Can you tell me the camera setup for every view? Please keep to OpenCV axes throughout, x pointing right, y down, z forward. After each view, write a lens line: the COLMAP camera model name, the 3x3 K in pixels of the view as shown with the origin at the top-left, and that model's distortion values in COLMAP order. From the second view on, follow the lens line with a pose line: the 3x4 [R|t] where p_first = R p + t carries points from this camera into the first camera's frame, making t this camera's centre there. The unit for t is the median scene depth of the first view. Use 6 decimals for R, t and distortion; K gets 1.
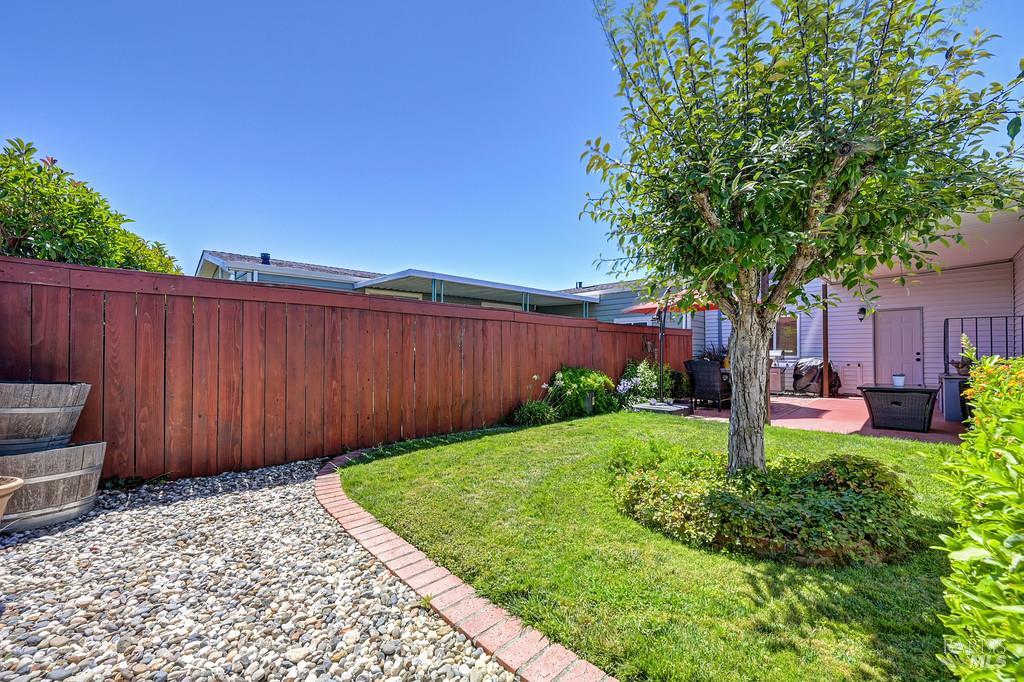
lens RADIAL K [[409.6, 0, 513.3], [0, 409.6, 342.6], [0, 0, 1]] dist [0.000180, 0.000030]
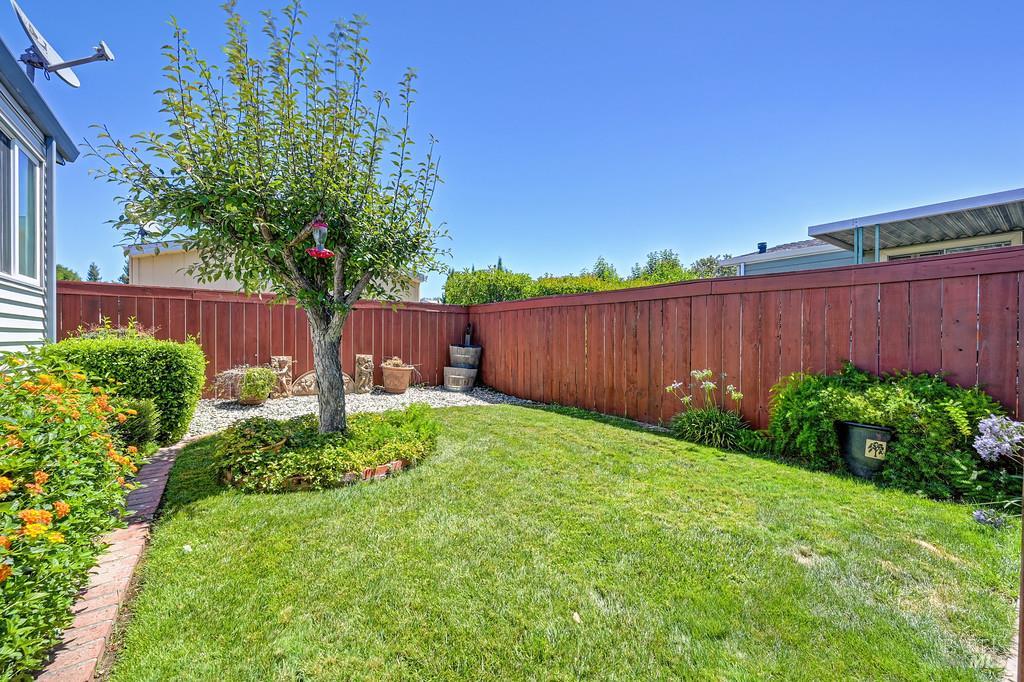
lens RADIAL K [[406.7, 0, 514.1], [0, 406.7, 347.6], [0, 0, 1]] dist [-0.001613, -0.000123]
pose [[-0.102878, 0.022763, -0.994434, 0.872918], [0.019783, 0.999587, 0.020834, 0.023472], [0.994497, -0.017529, -0.103285, 0.842787]]
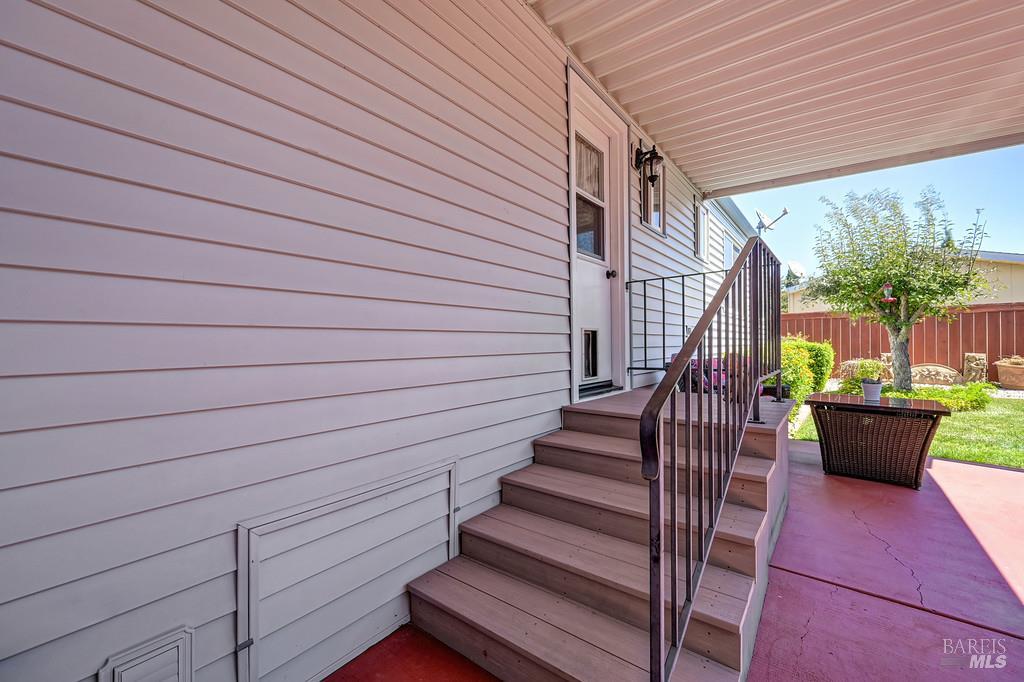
lens RADIAL K [[409.6, 0, 513.3], [0, 409.6, 342.6], [0, 0, 1]] dist [0.000180, 0.000030]
pose [[-0.988465, 0.014438, -0.150762, 1.538267], [0.018882, 0.999427, -0.028086, 0.035237], [0.150270, -0.030608, -0.988171, 1.473788]]
